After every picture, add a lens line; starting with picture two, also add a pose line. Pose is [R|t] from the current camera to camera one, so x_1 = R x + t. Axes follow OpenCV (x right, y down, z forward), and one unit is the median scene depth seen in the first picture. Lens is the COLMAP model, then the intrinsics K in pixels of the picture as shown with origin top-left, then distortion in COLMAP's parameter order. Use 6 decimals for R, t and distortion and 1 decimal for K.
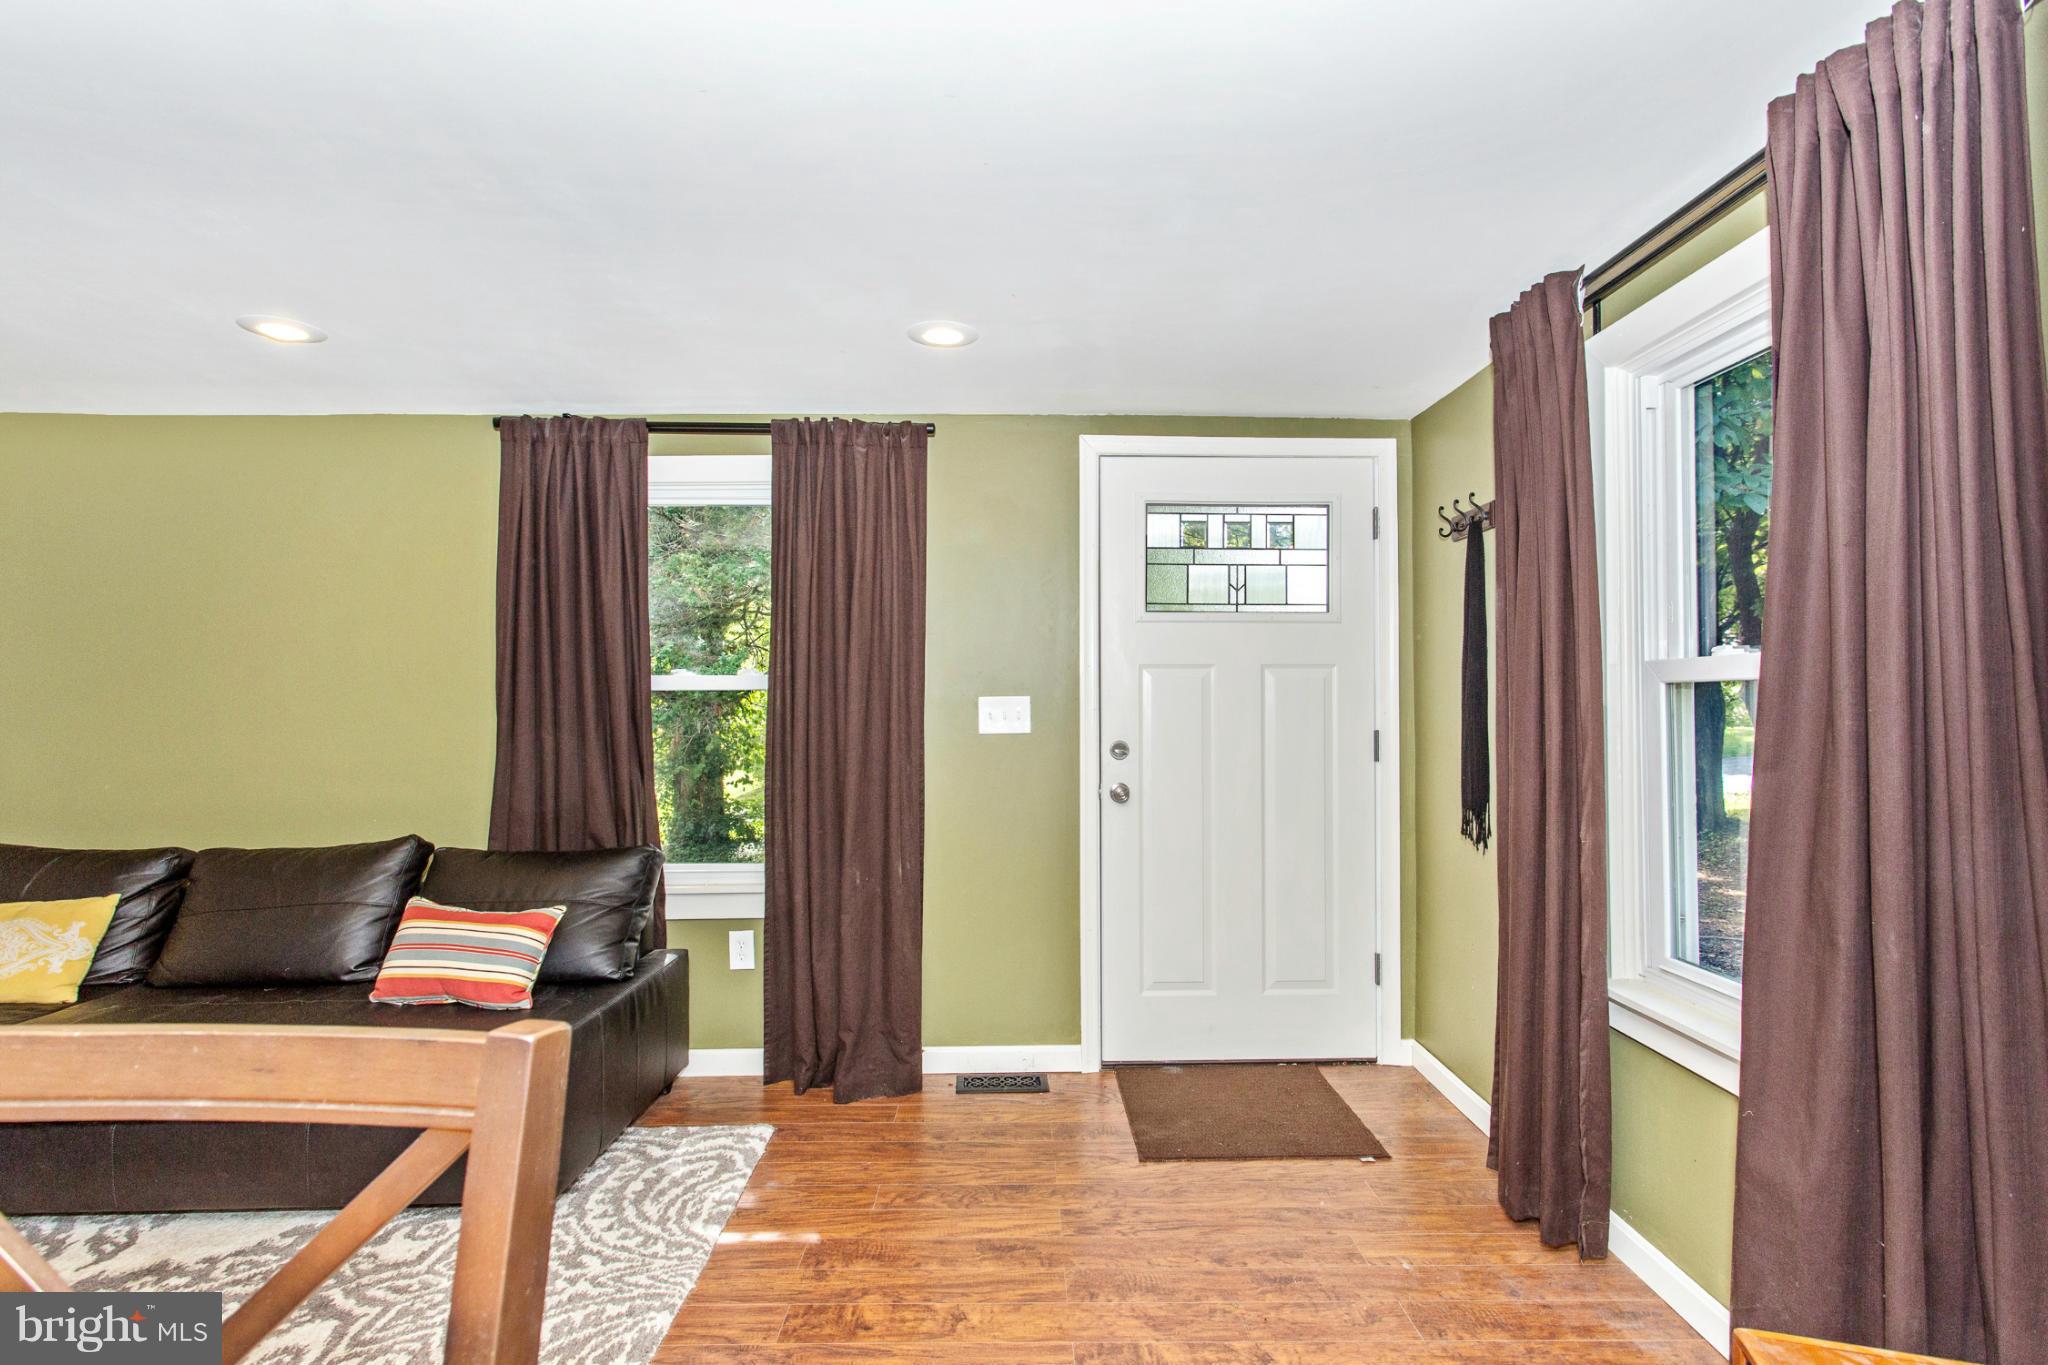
lens RADIAL K [[998.2, 0, 1038.8], [0, 998.2, 680.7], [0, 0, 1]] dist [0.007338, -0.001420]
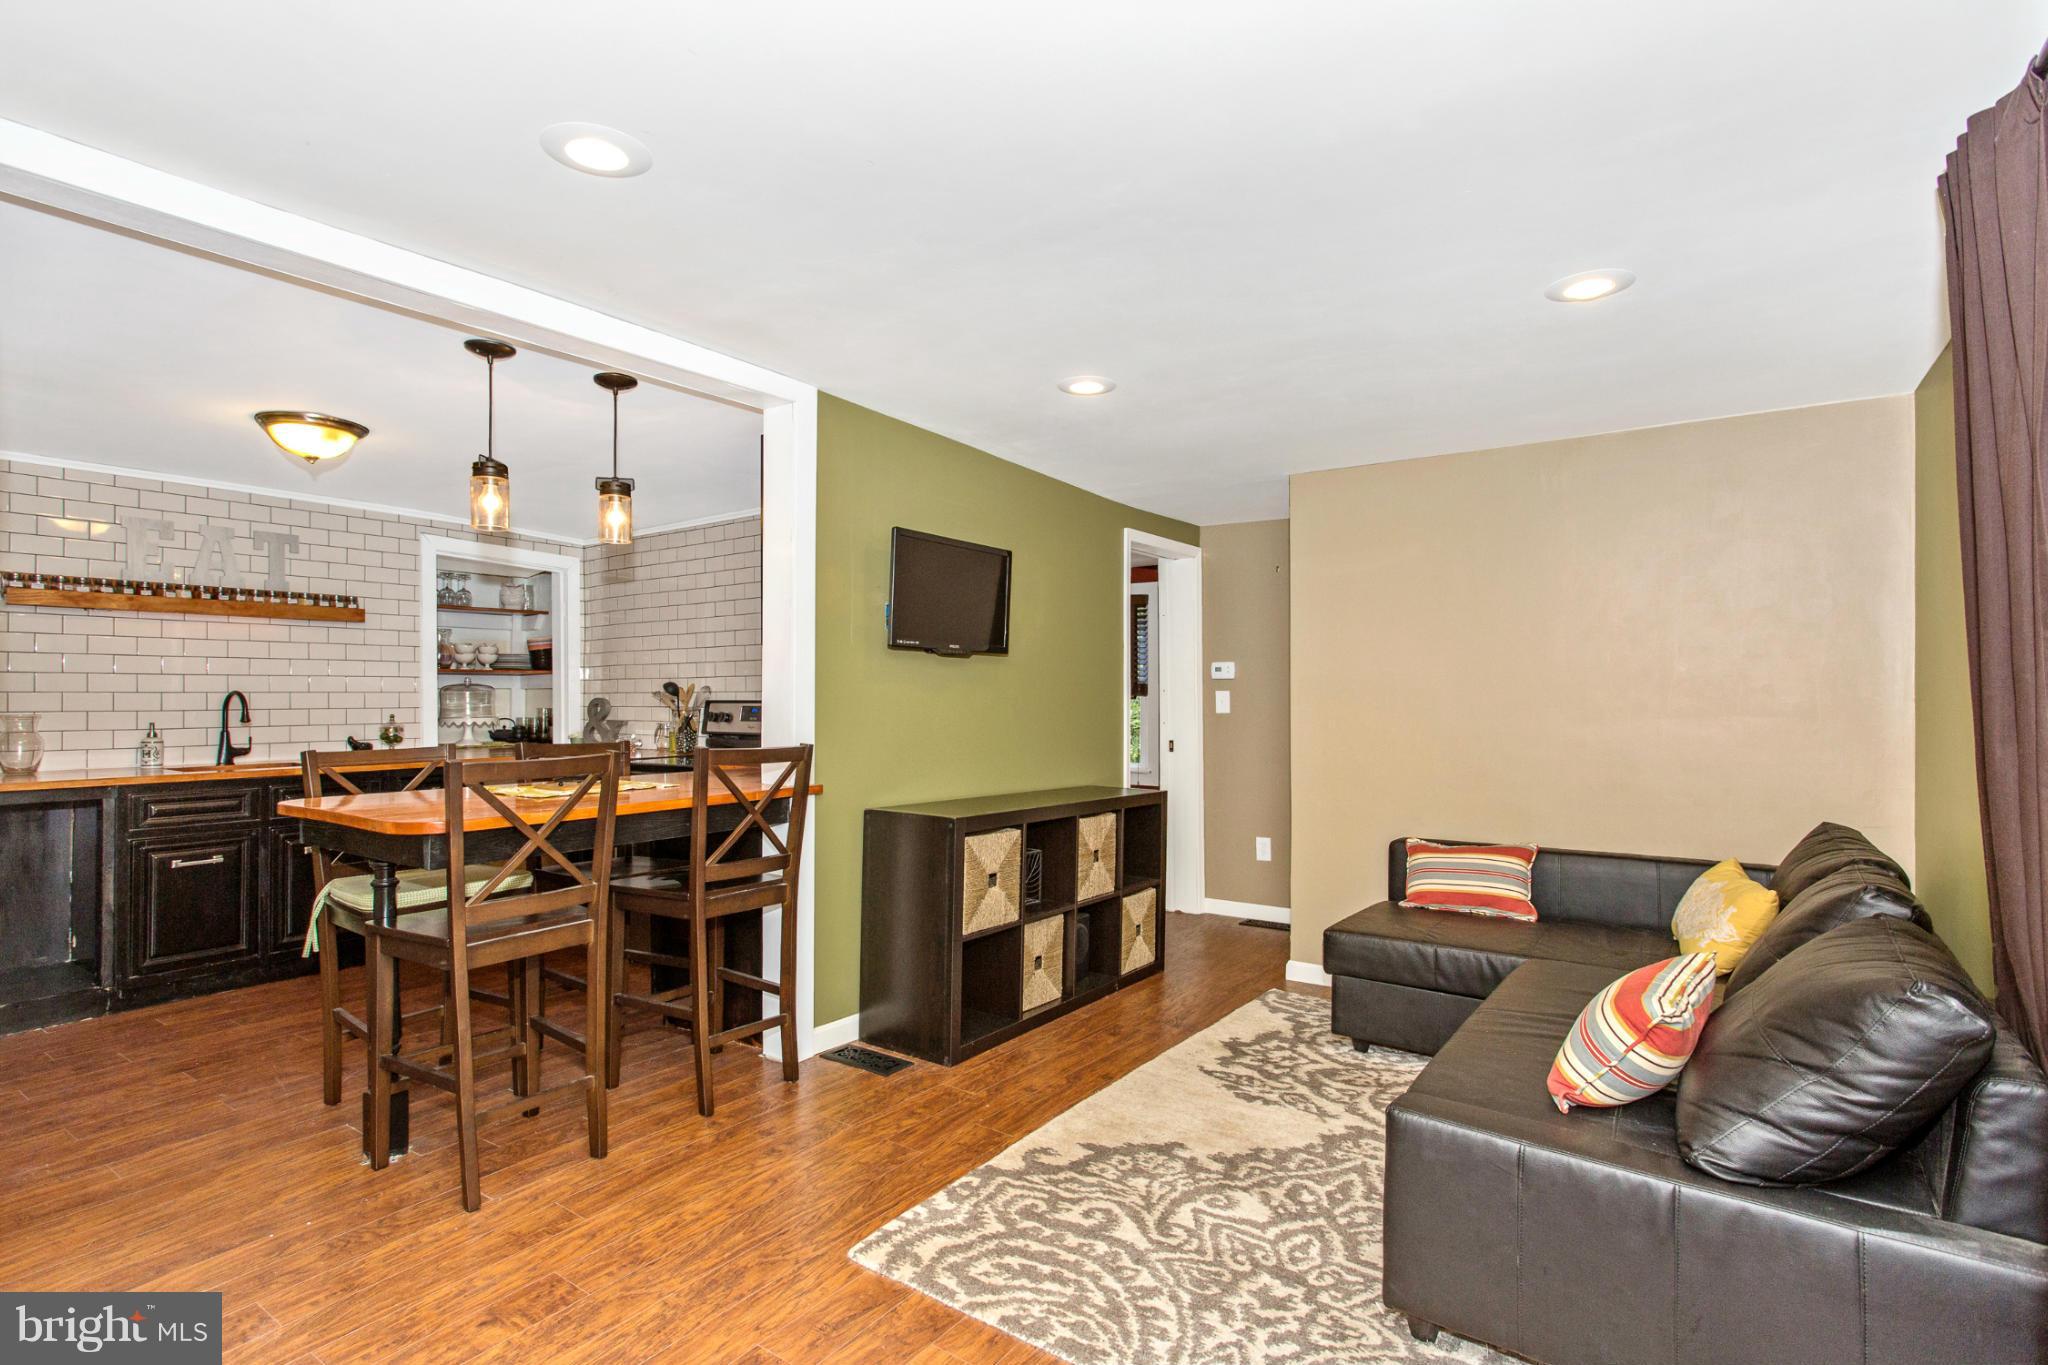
lens RADIAL K [[998.2, 0, 1013.1], [0, 998.2, 661.4], [0, 0, 1]] dist [0.007338, -0.001420]
pose [[-0.598798, -0.025379, -0.800498, 0.307405], [0.015847, 0.998927, -0.043525, 0.027806], [0.800743, -0.038748, -0.597753, 1.097219]]
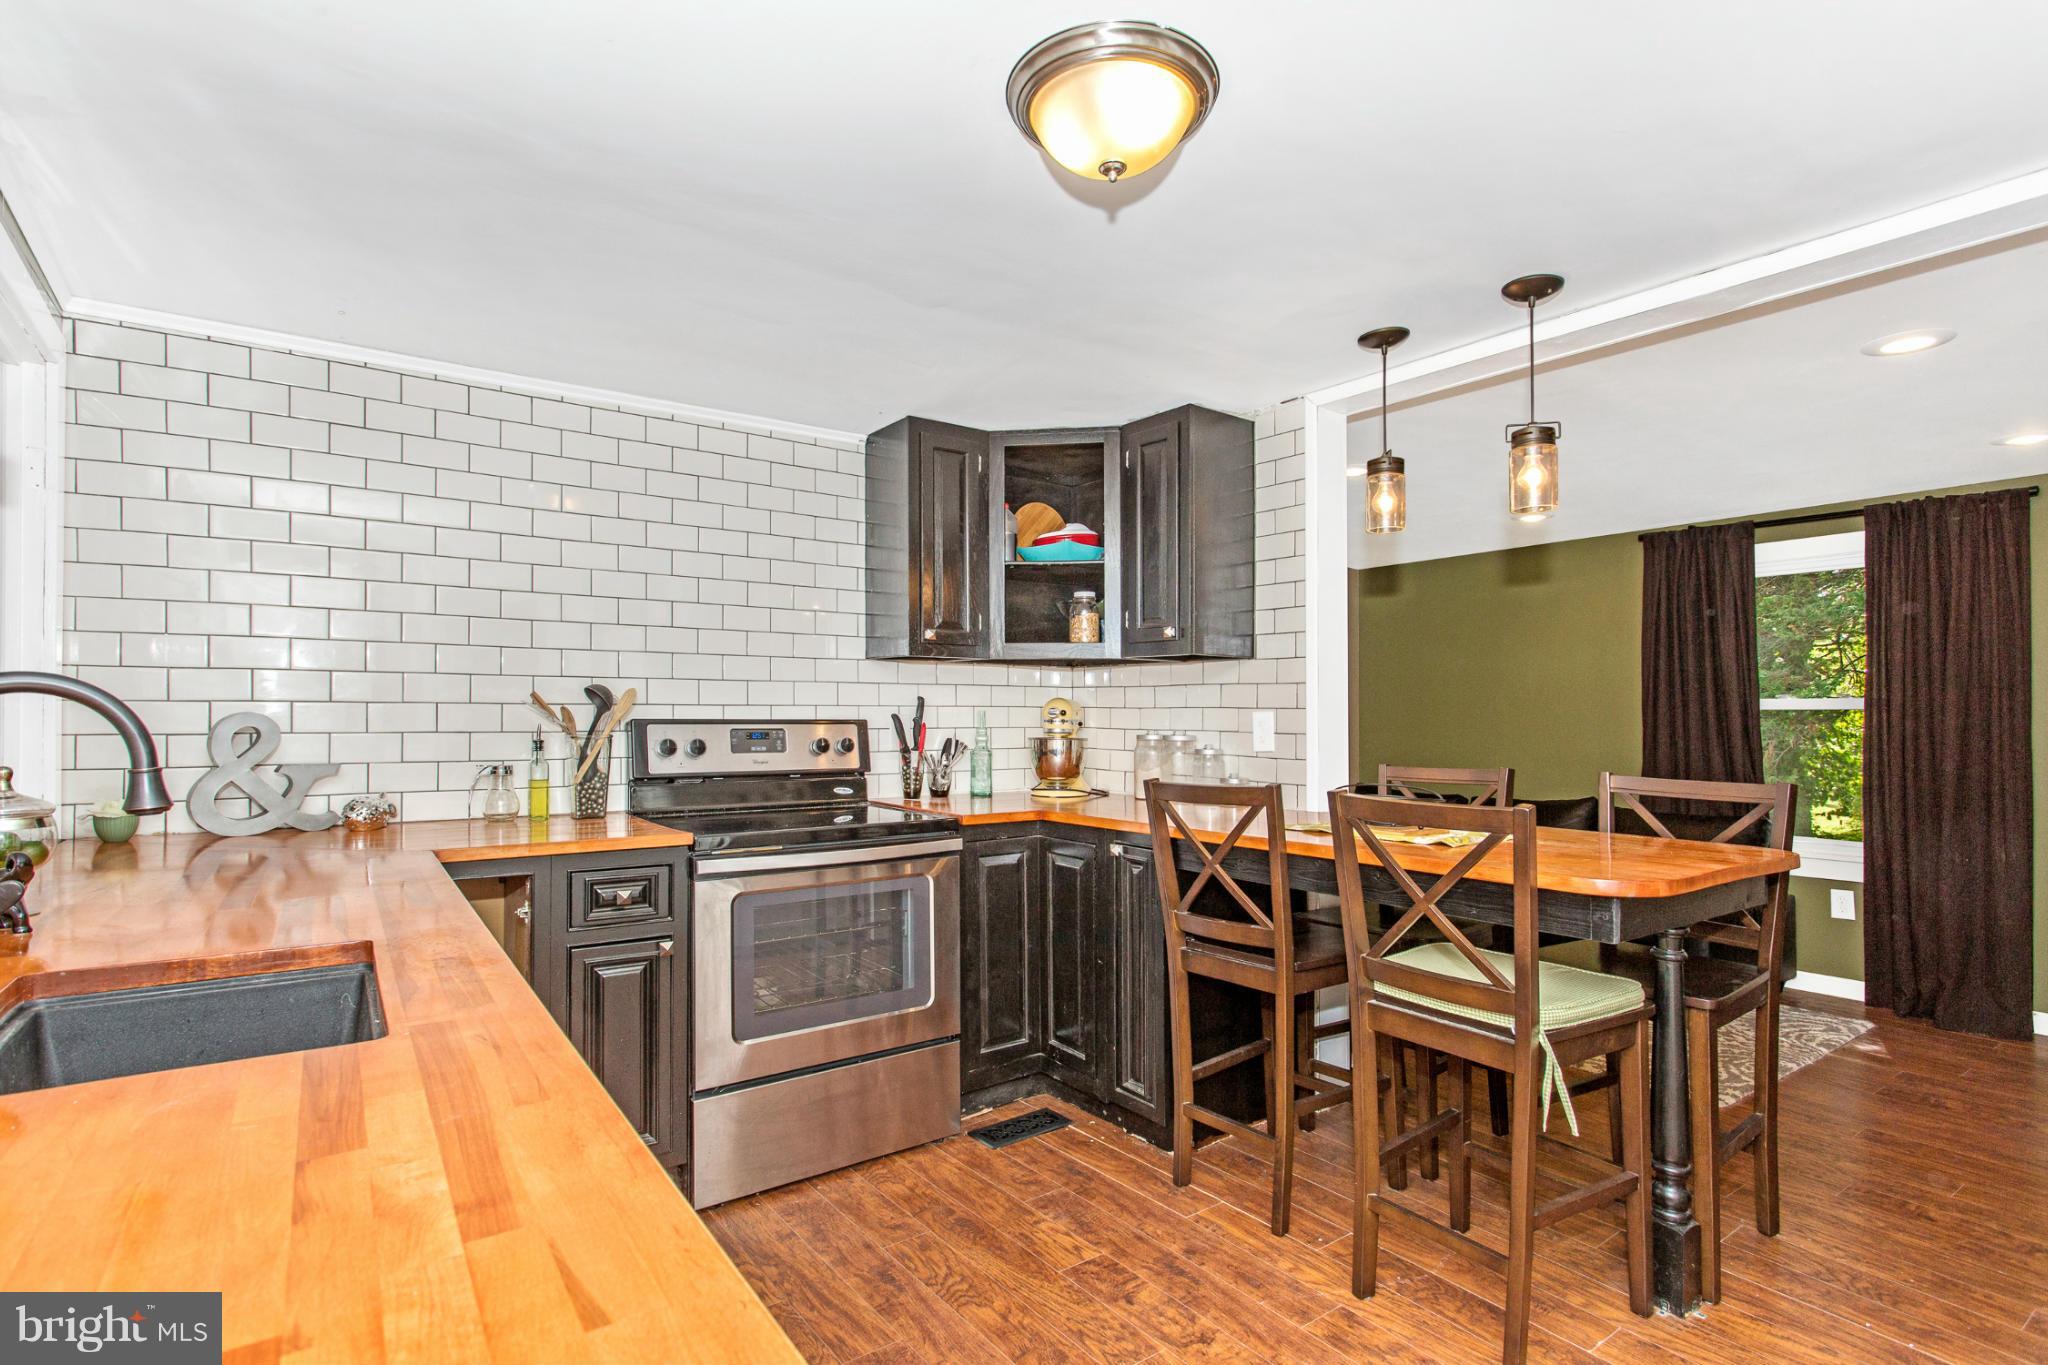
lens RADIAL K [[998.2, 0, 1005.3], [0, 998.2, 672.4], [0, 0, 1]] dist [0.007338, -0.001420]
pose [[0.557832, -0.020233, -0.829707, 0.198371], [-0.003196, 0.999643, -0.026526, -0.000692], [0.829948, 0.017449, 0.557568, -0.688331]]
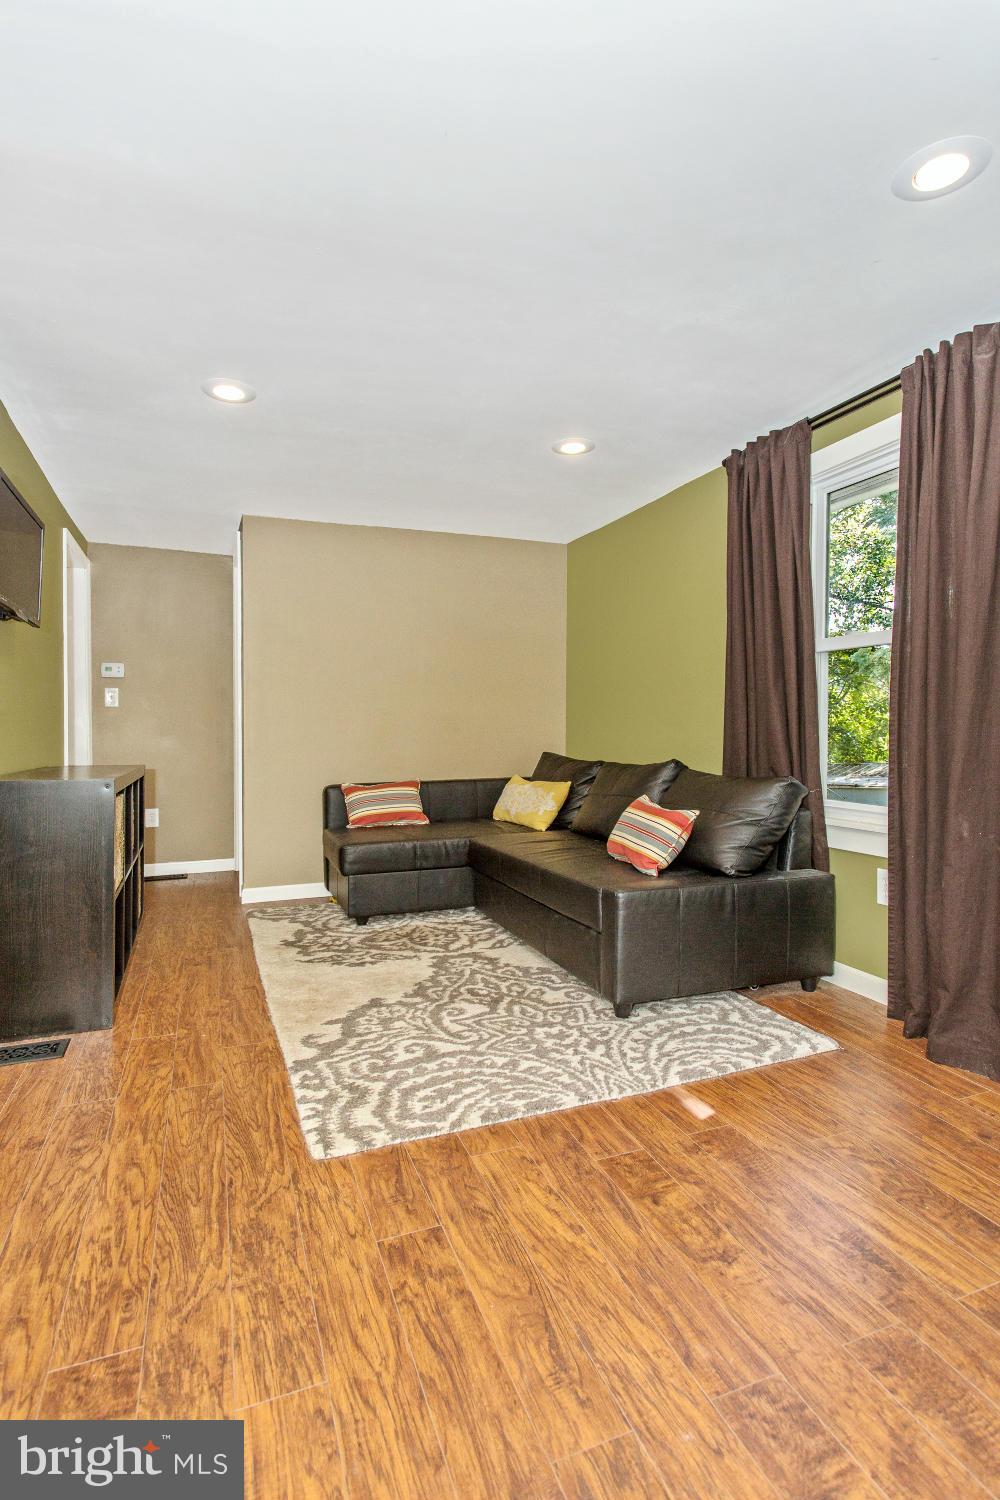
lens RADIAL K [[731.1, 0, 492.1], [0, 731.1, 729.1], [0, 0, 1]] dist [0.007338, -0.001420]
pose [[0.343845, 0.006492, -0.939004, 0.356716], [0.021698, 0.999654, 0.014856, 0.100897], [0.938776, -0.025483, 0.343585, 0.431908]]
